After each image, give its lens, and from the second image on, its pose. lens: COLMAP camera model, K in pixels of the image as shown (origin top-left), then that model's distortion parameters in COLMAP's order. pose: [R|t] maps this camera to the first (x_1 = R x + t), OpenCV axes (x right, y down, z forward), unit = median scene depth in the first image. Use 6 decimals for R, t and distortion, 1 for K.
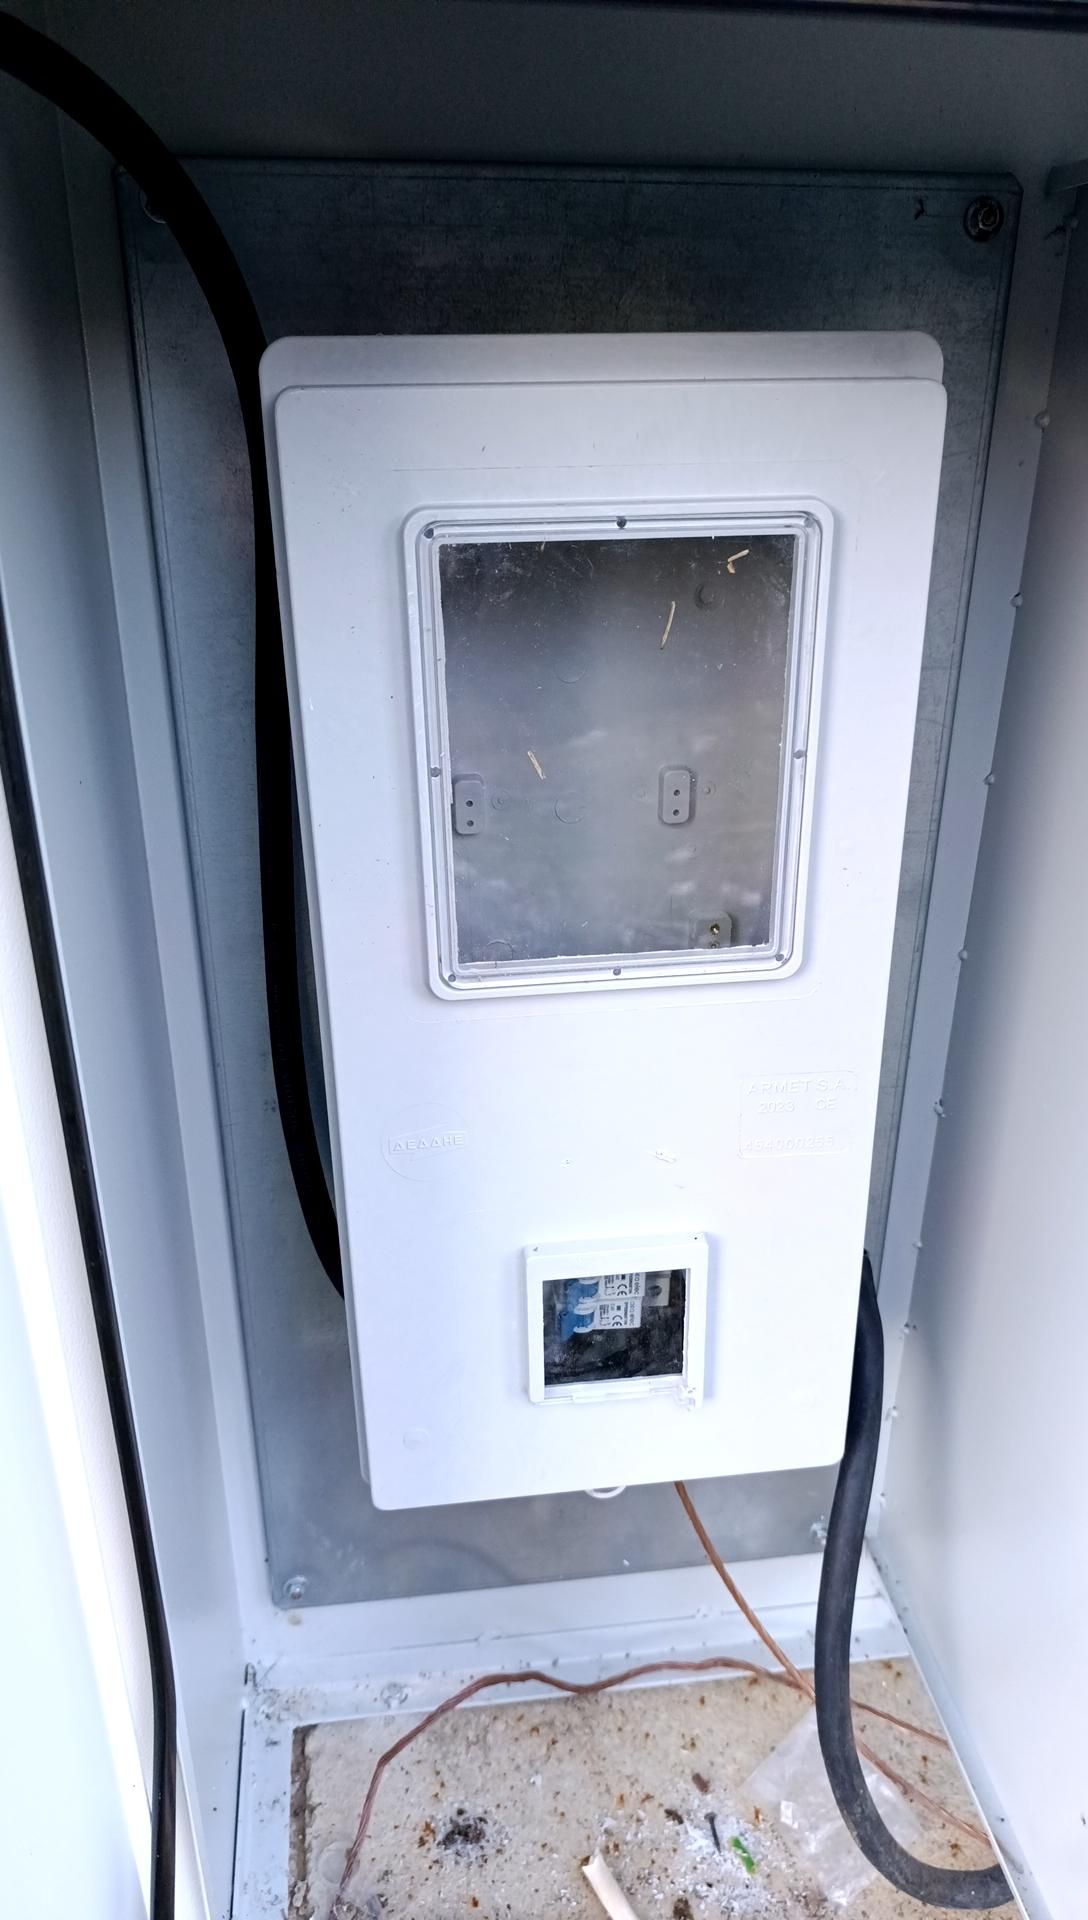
lens RADIAL K [[1357.9, 0, 539.5], [0, 1357.9, 956.1], [0, 0, 1]] dist [0.045423, -0.098173]
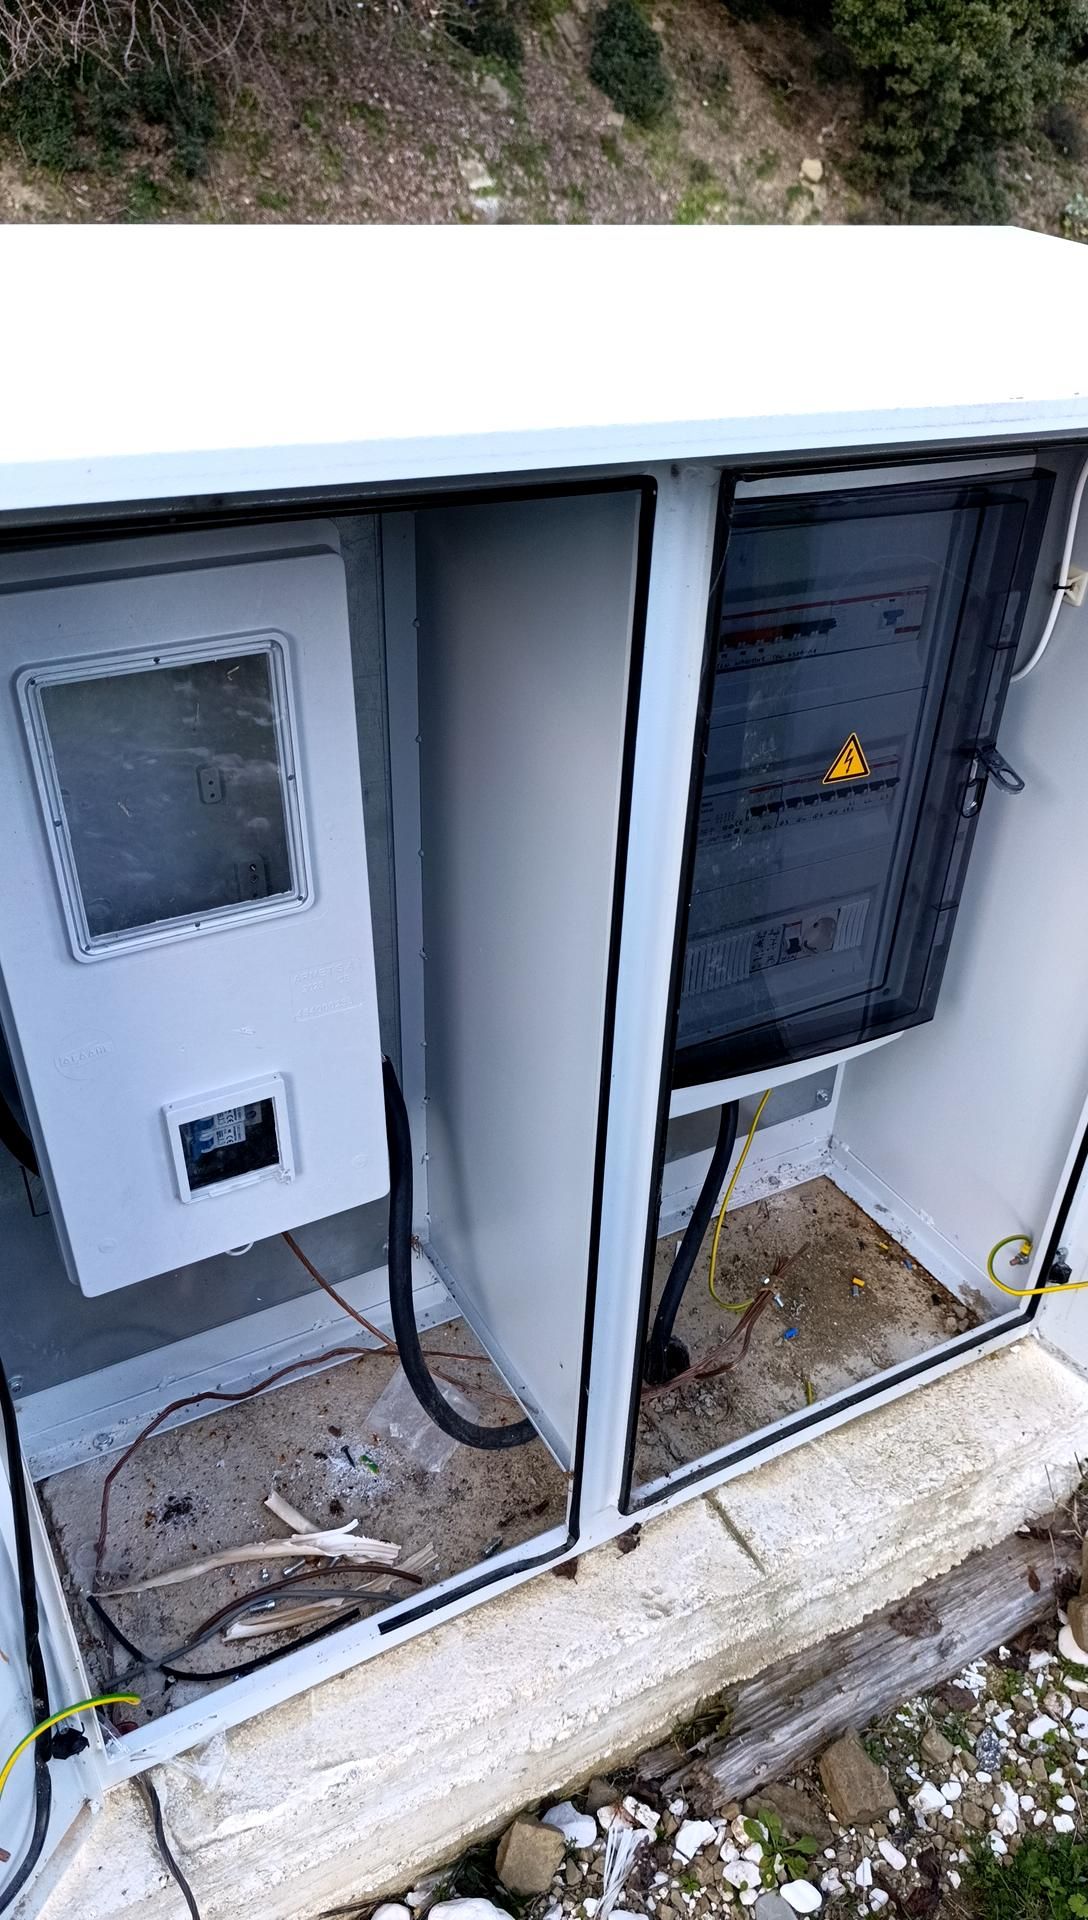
lens RADIAL K [[1357.9, 0, 539.5], [0, 1357.9, 956.1], [0, 0, 1]] dist [0.045423, -0.098173]
pose [[0.932148, -0.176738, 0.316012, -0.052955], [0.129210, 0.977682, 0.165658, -0.111891], [-0.338237, -0.113586, 0.934181, -0.410893]]
